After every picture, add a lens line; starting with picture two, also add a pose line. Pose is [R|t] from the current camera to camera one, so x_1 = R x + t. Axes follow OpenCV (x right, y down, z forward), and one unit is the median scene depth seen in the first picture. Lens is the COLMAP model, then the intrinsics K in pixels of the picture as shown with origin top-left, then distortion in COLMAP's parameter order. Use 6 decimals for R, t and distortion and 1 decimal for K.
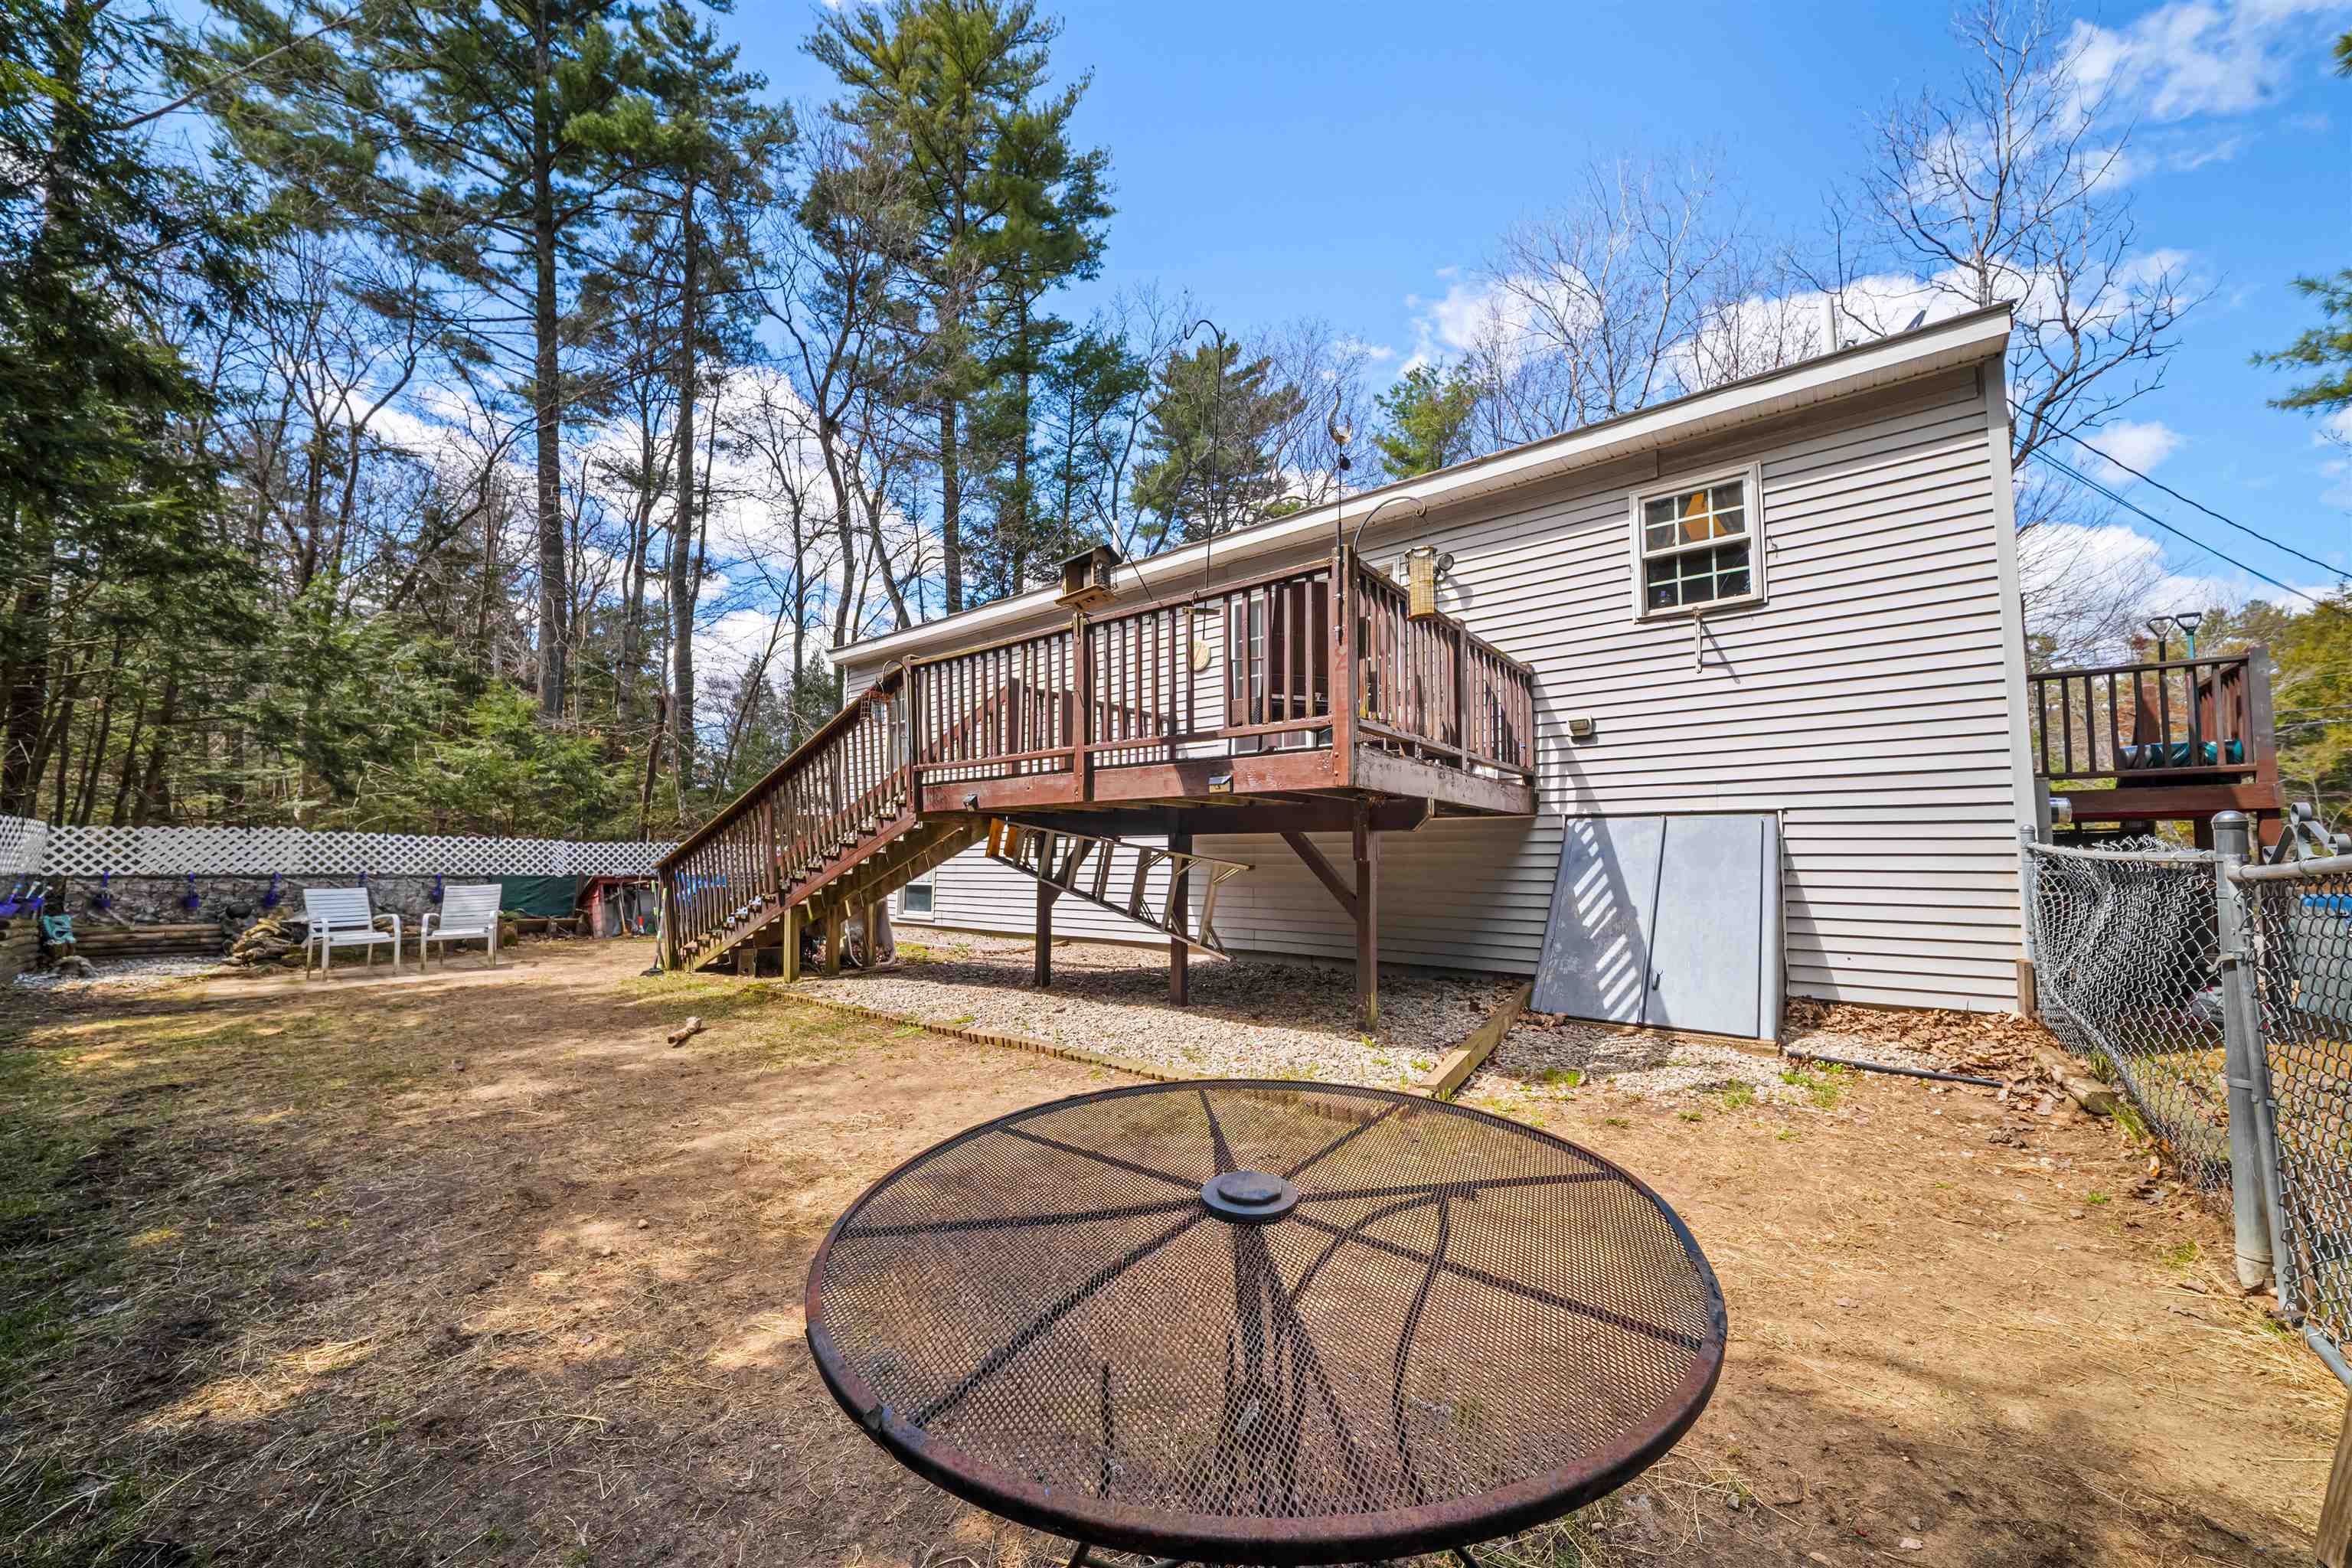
lens RADIAL K [[833.2, 0, 1175.8], [0, 833.2, 787.8], [0, 0, 1]] dist [0.009951, -0.009102]
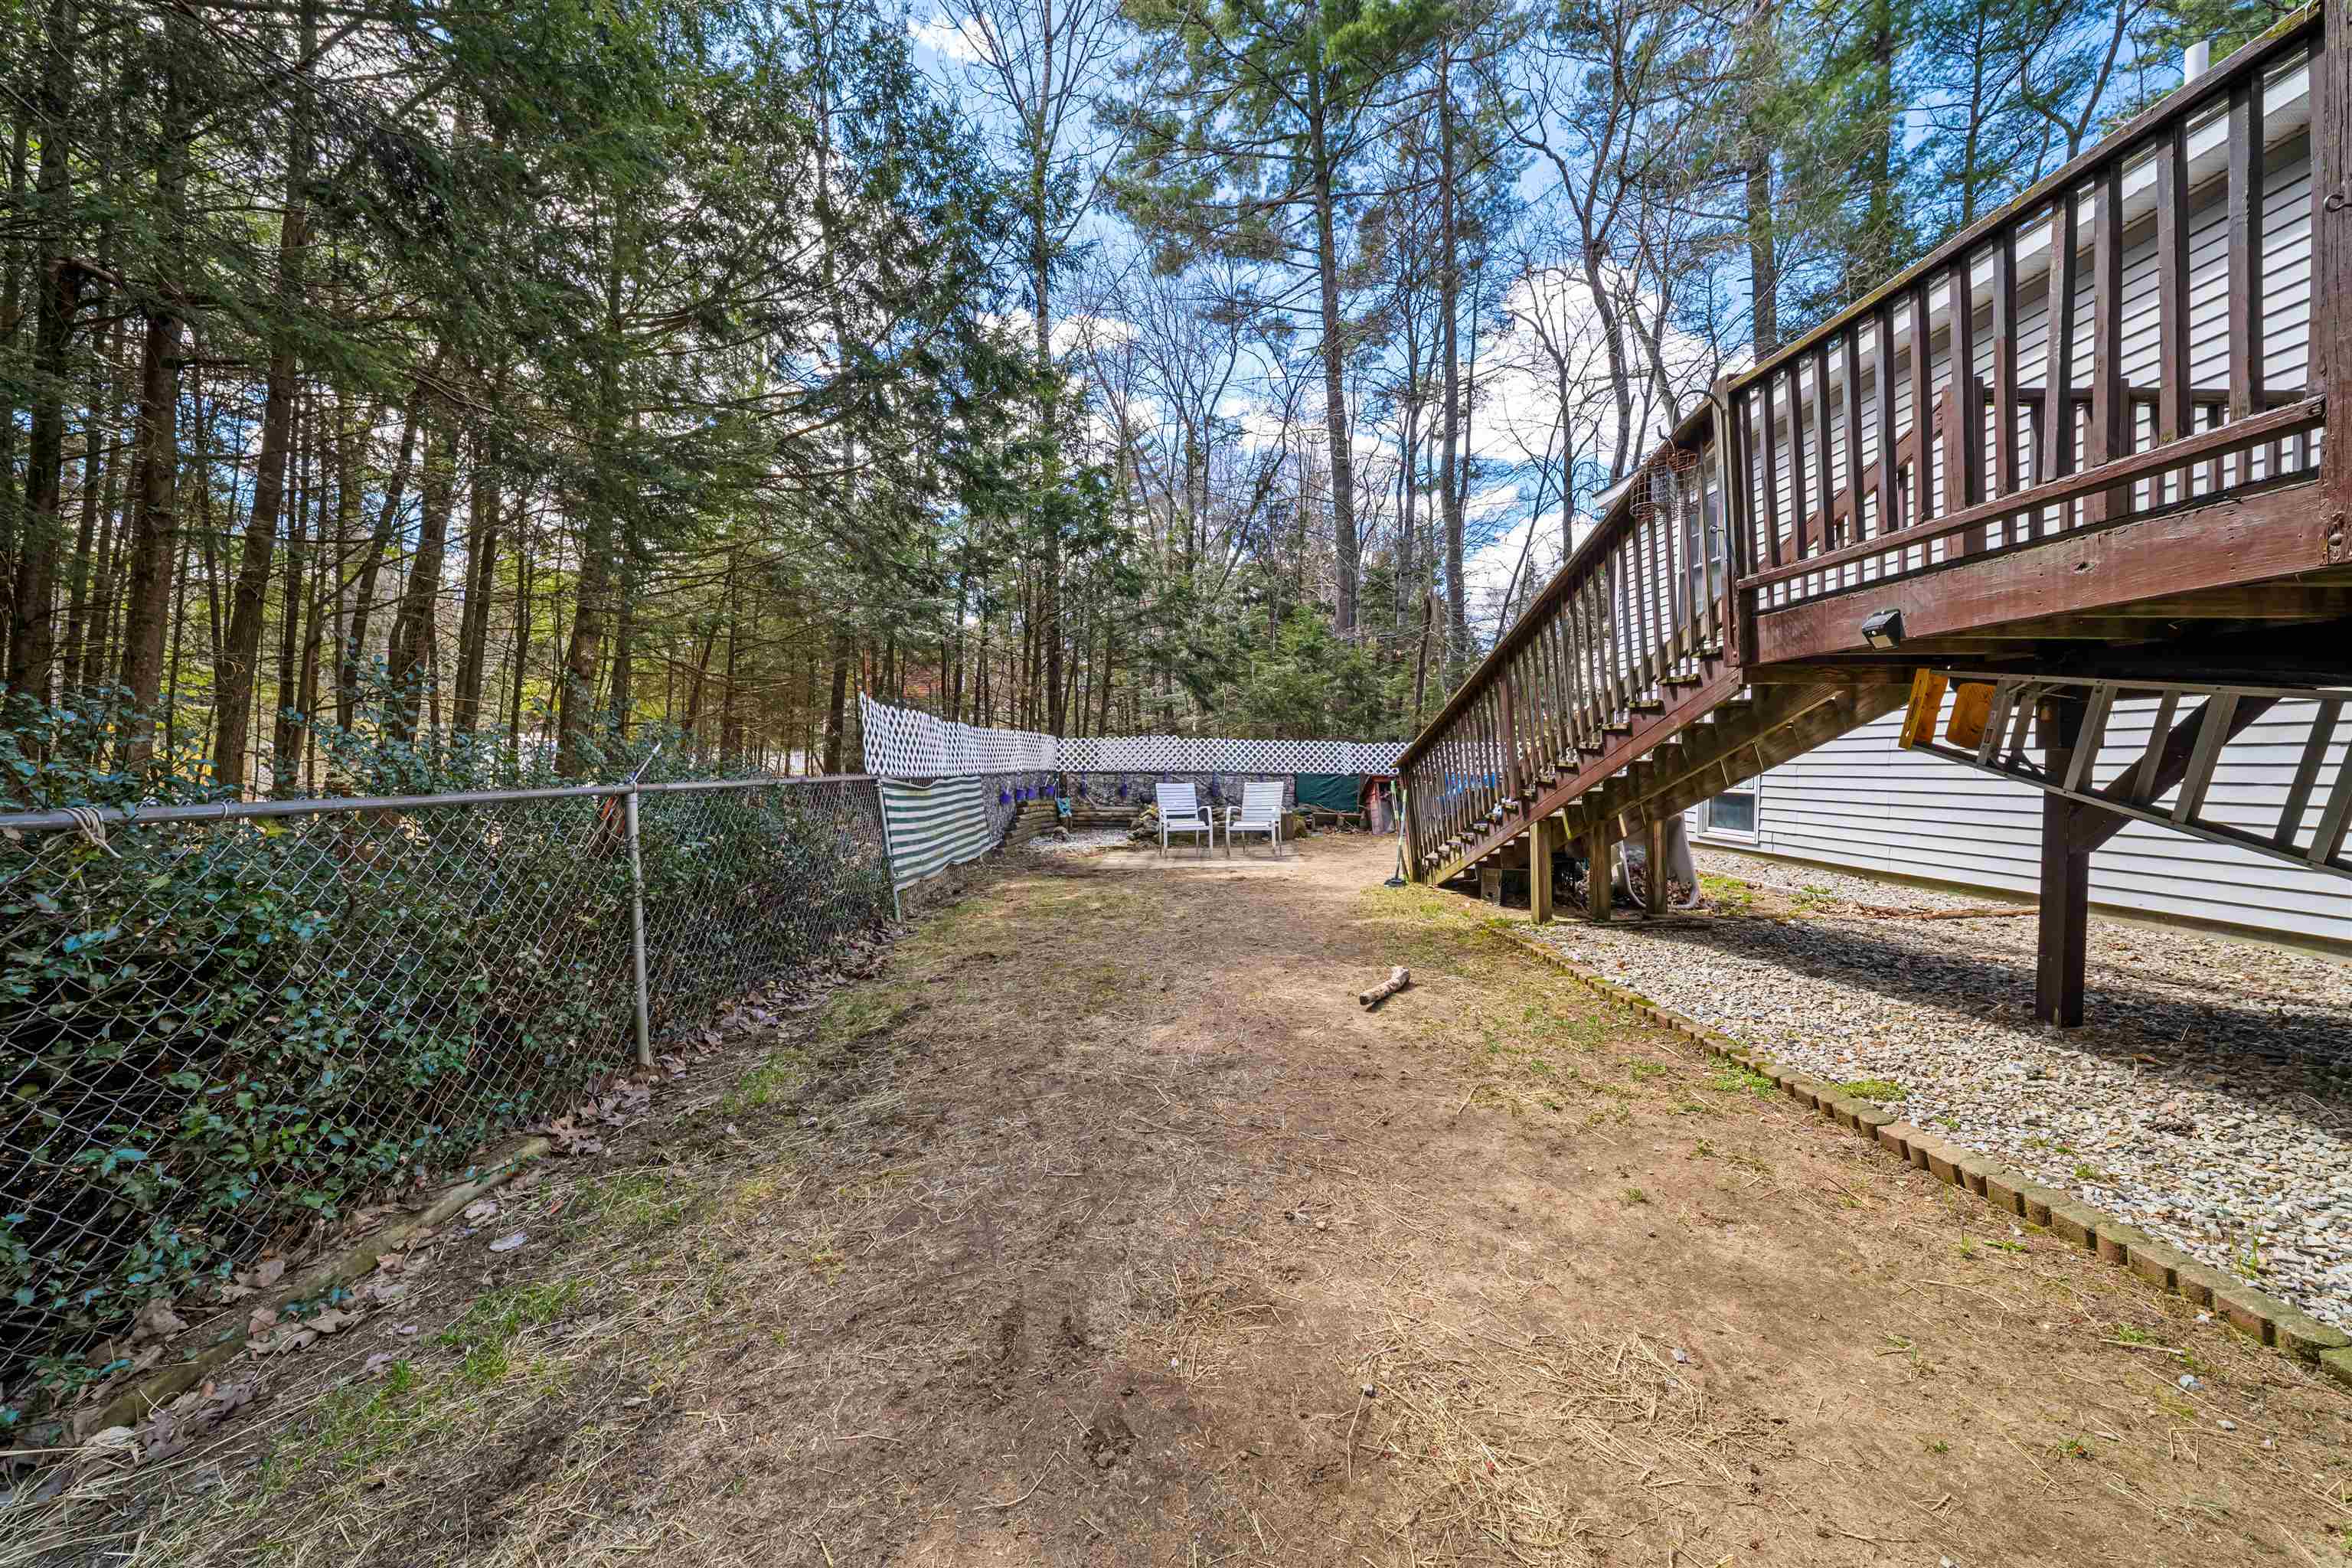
lens RADIAL K [[833.2, 0, 1175.8], [0, 833.2, 787.8], [0, 0, 1]] dist [0.009951, -0.009102]
pose [[0.642499, 0.022228, -0.765964, -0.084548], [0.069060, 0.993832, 0.086768, 0.023209], [0.763169, -0.108646, 0.637001, 0.234922]]
